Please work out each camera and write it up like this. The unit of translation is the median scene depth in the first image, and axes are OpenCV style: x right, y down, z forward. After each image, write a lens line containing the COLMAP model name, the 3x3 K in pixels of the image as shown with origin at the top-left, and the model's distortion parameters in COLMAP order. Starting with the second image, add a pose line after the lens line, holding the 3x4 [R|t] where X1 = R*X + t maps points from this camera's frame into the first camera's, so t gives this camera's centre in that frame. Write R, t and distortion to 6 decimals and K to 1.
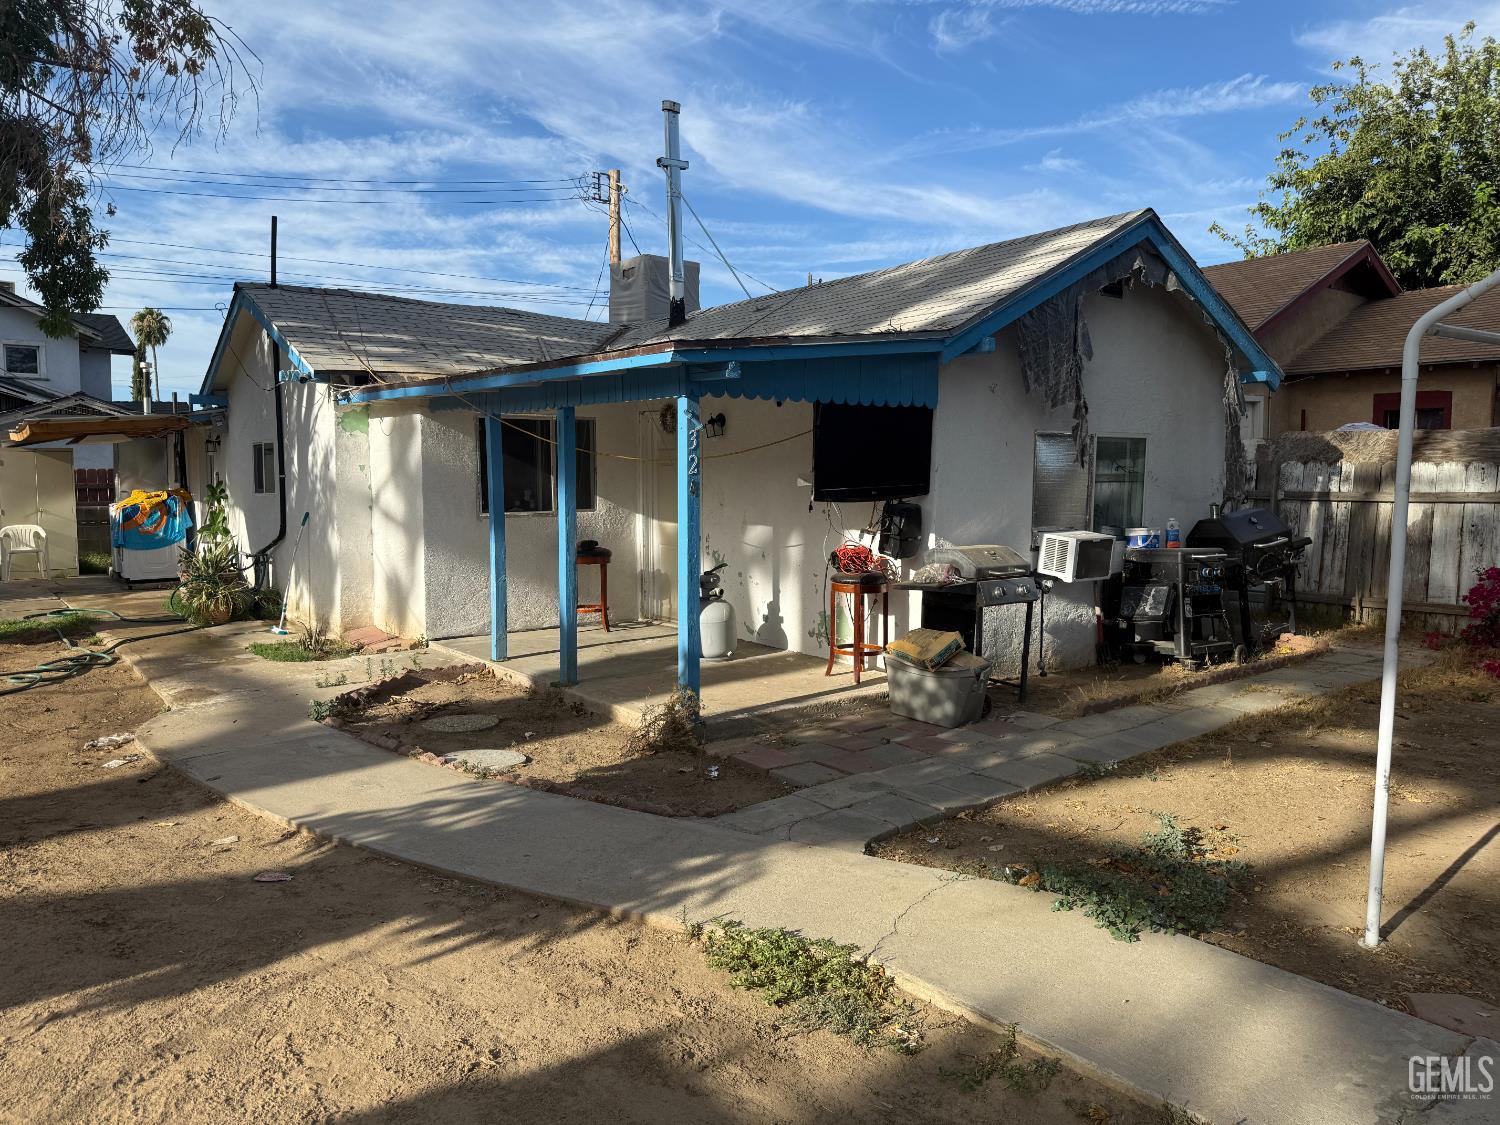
lens RADIAL K [[1039.7, 0, 758.7], [0, 1039.7, 561.2], [0, 0, 1]] dist [0.098534, -0.142311]
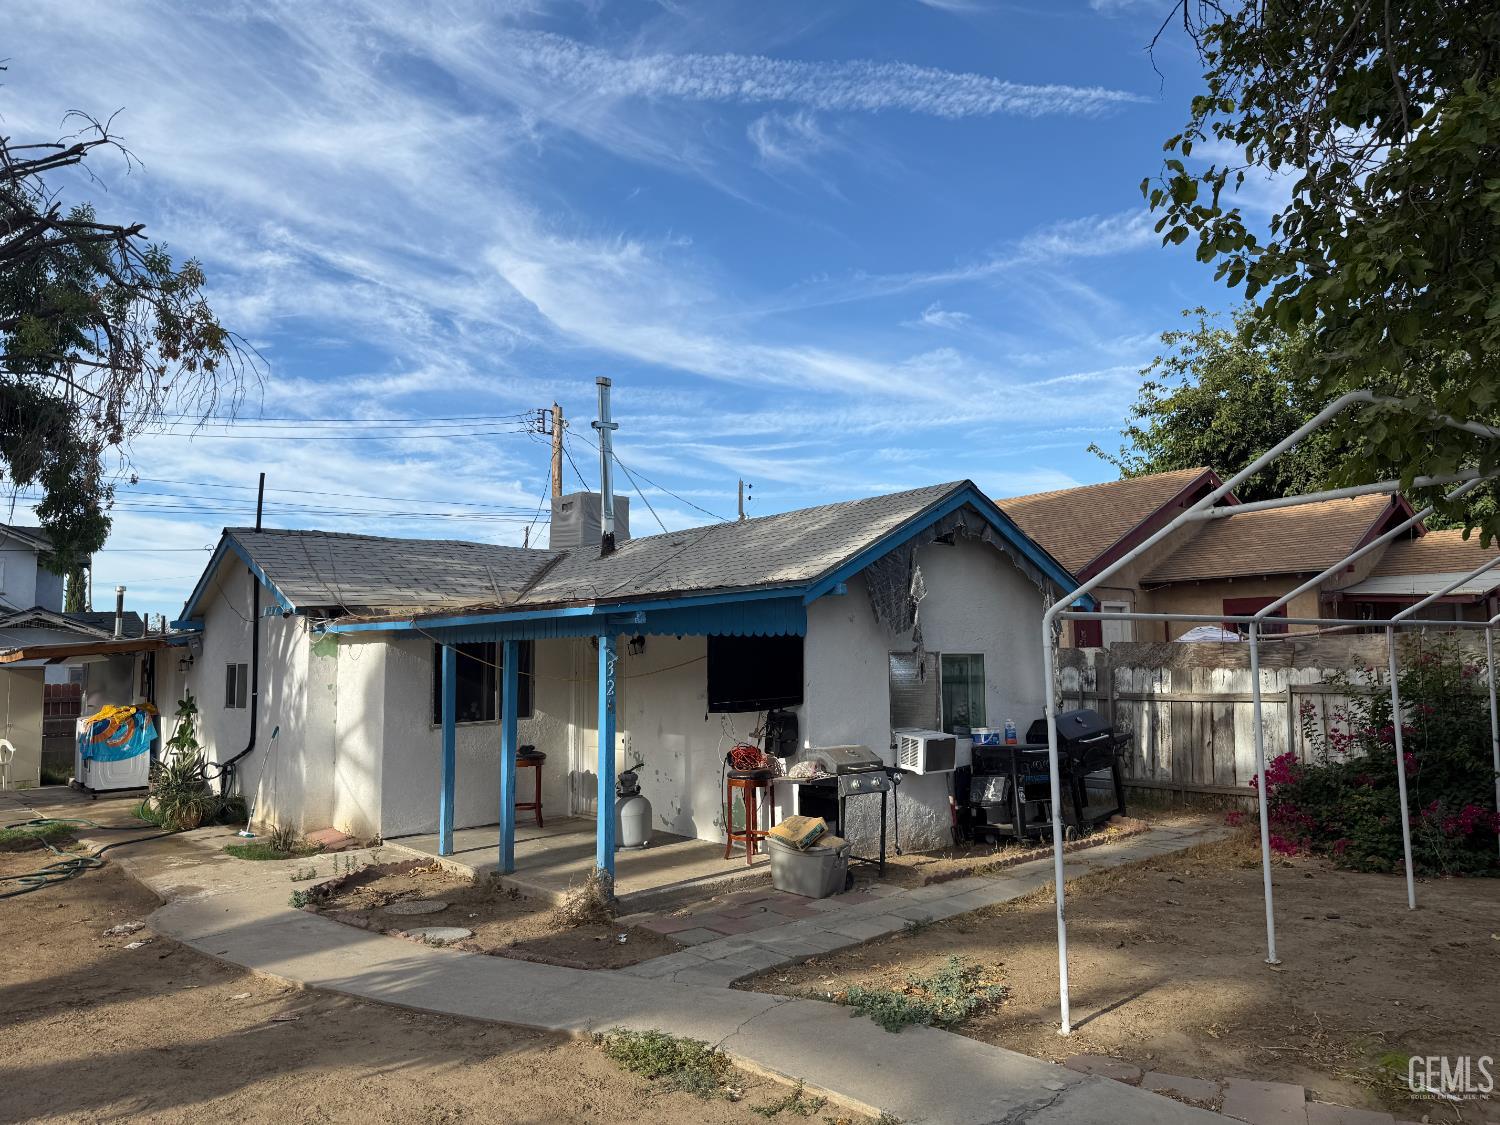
lens RADIAL K [[1101.5, 0, 755.3], [0, 1101.5, 542.0], [0, 0, 1]] dist [0.108755, -0.155924]
pose [[0.999022, -0.011558, 0.042687, 0.046802], [0.019230, 0.982744, -0.183966, -0.011993], [-0.039824, 0.184607, 0.982005, -0.301719]]
